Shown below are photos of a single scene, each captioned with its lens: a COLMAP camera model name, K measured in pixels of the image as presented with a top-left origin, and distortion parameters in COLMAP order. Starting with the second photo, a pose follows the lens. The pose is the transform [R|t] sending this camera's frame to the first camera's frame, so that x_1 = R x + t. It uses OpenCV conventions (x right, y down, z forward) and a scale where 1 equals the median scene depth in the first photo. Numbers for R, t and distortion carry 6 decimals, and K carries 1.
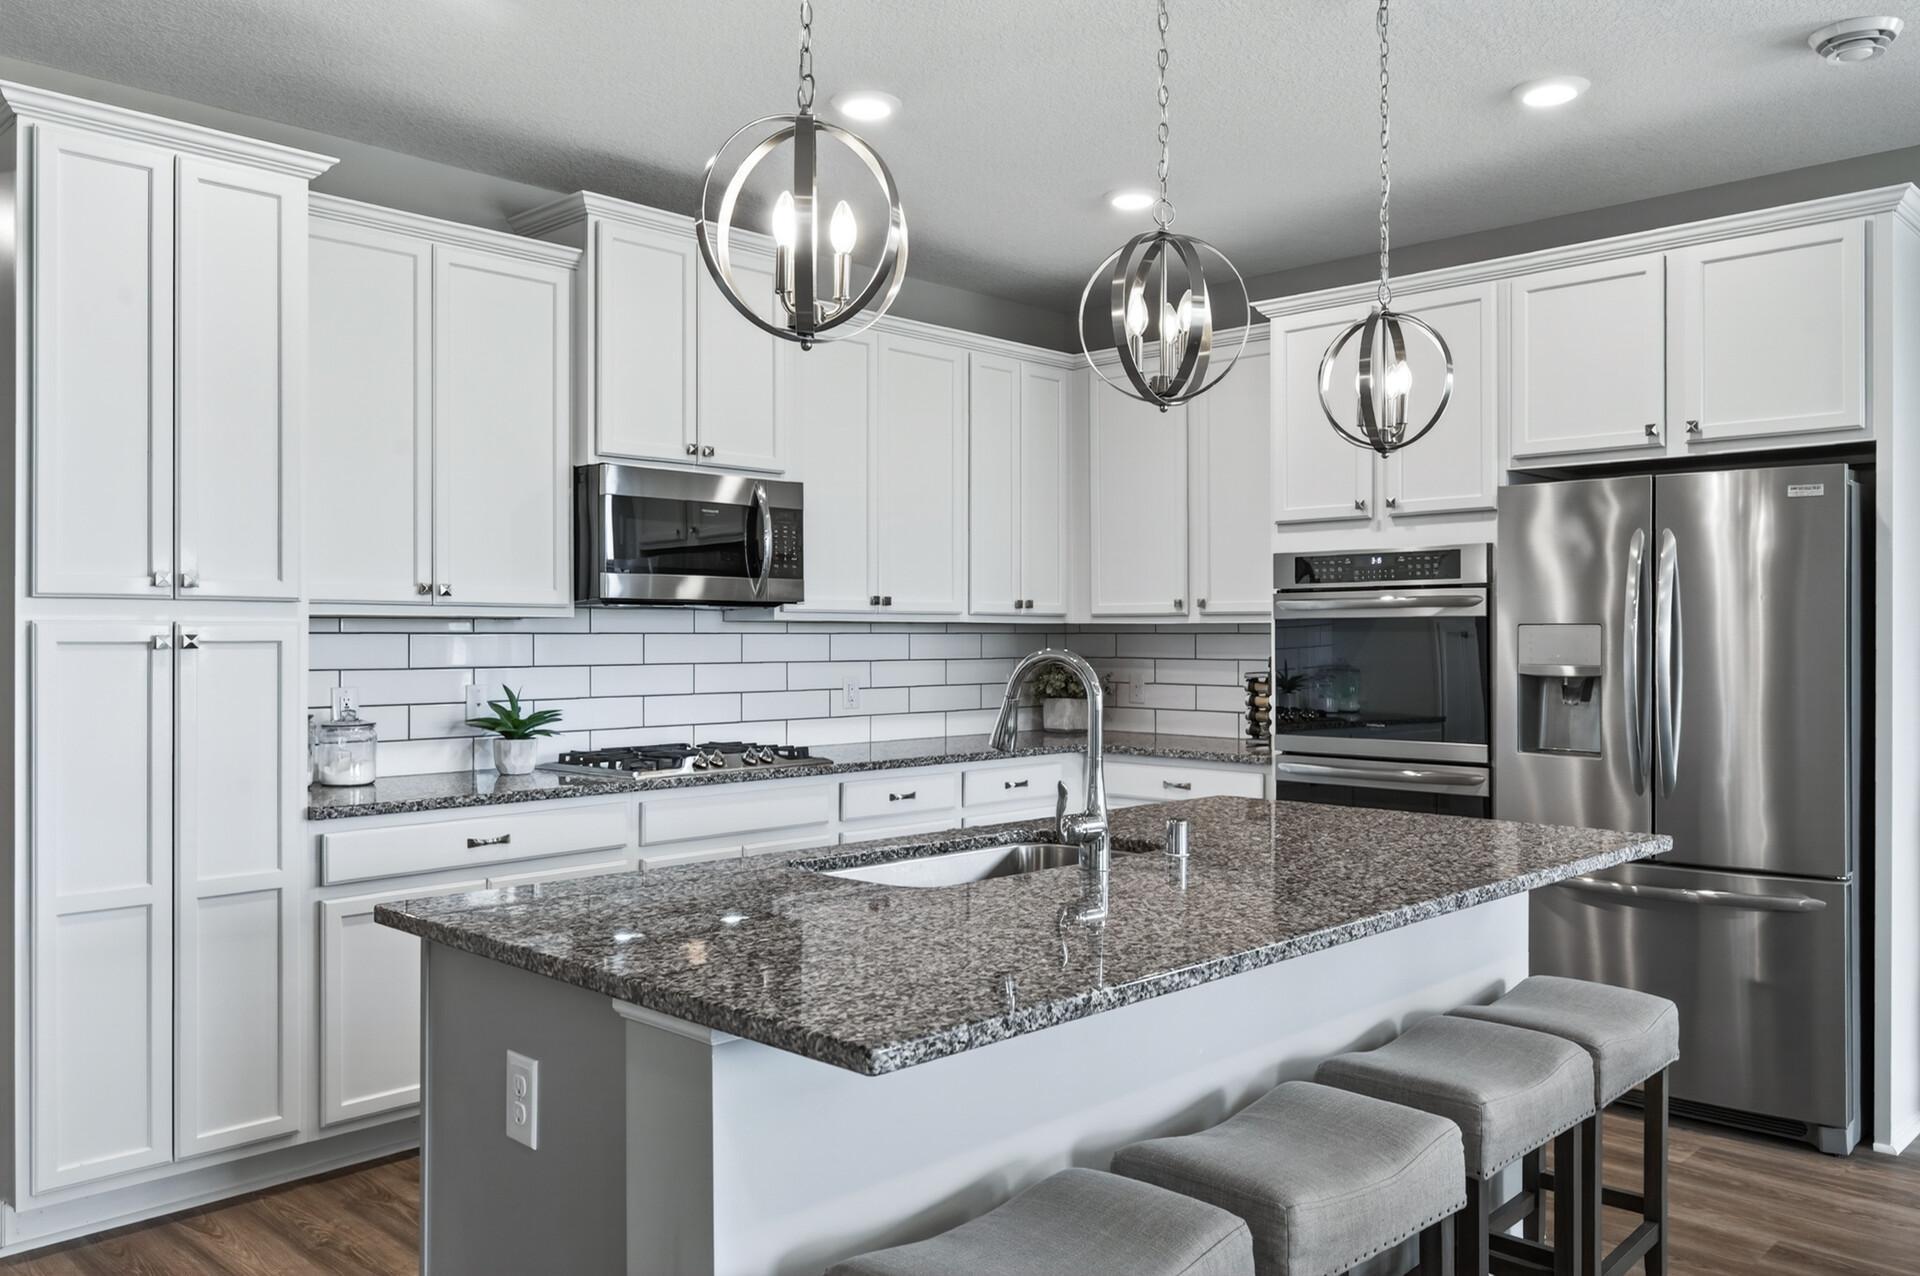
lens RADIAL K [[1460.6, 0, 960.0], [0, 1460.6, 638.0], [0, 0, 1]] dist [-0.002209, -0.000019]
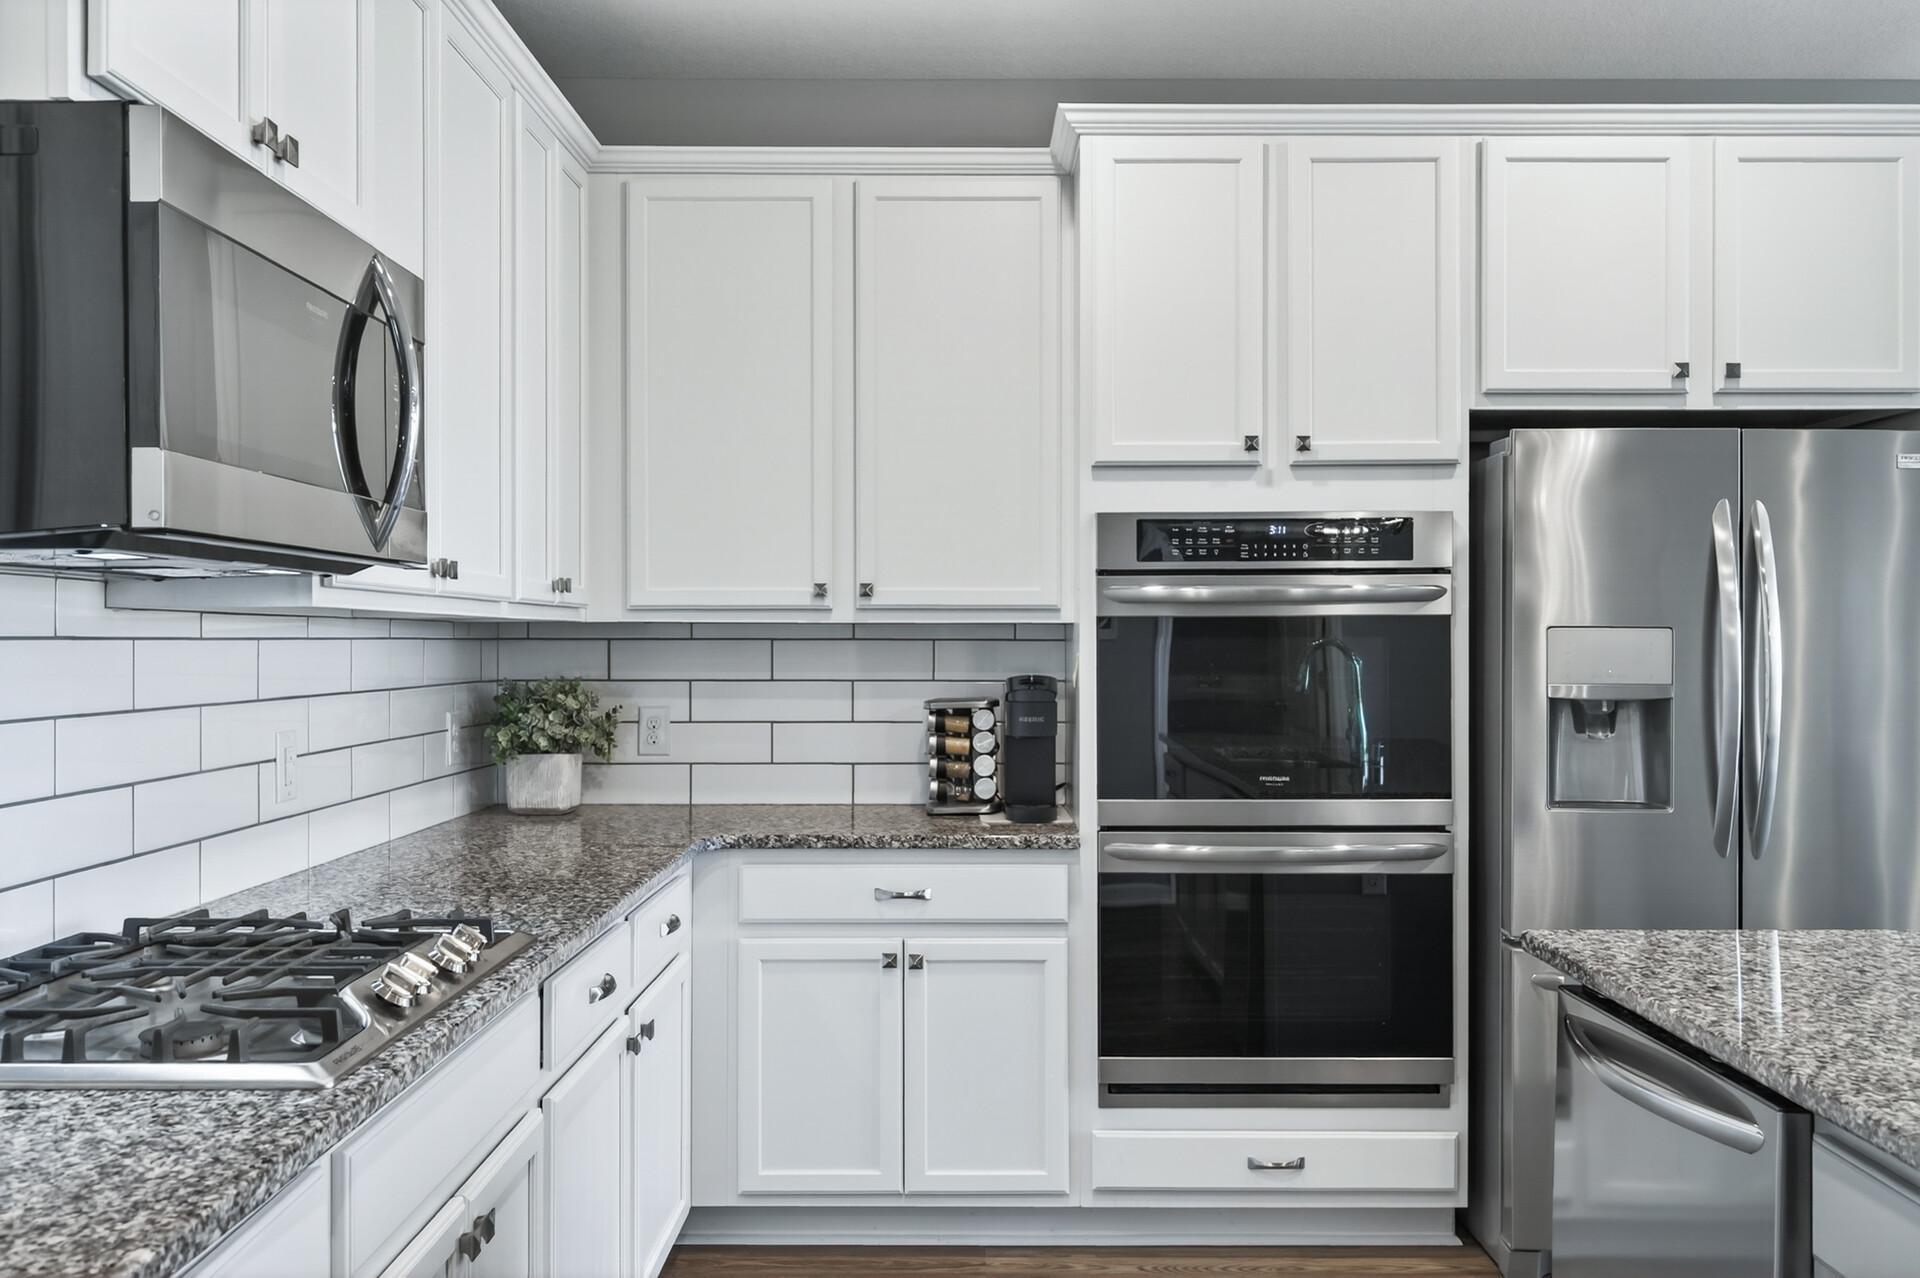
lens RADIAL K [[1631.2, 0, 960.0], [0, 1631.2, 639.0], [0, 0, 1]] dist [0.007669, 0.000557]
pose [[0.725214, 0.001092, 0.688523, -0.309924], [0.000701, 0.999997, -0.002325, -0.001809], [-0.688523, 0.002169, 0.725211, 0.531978]]
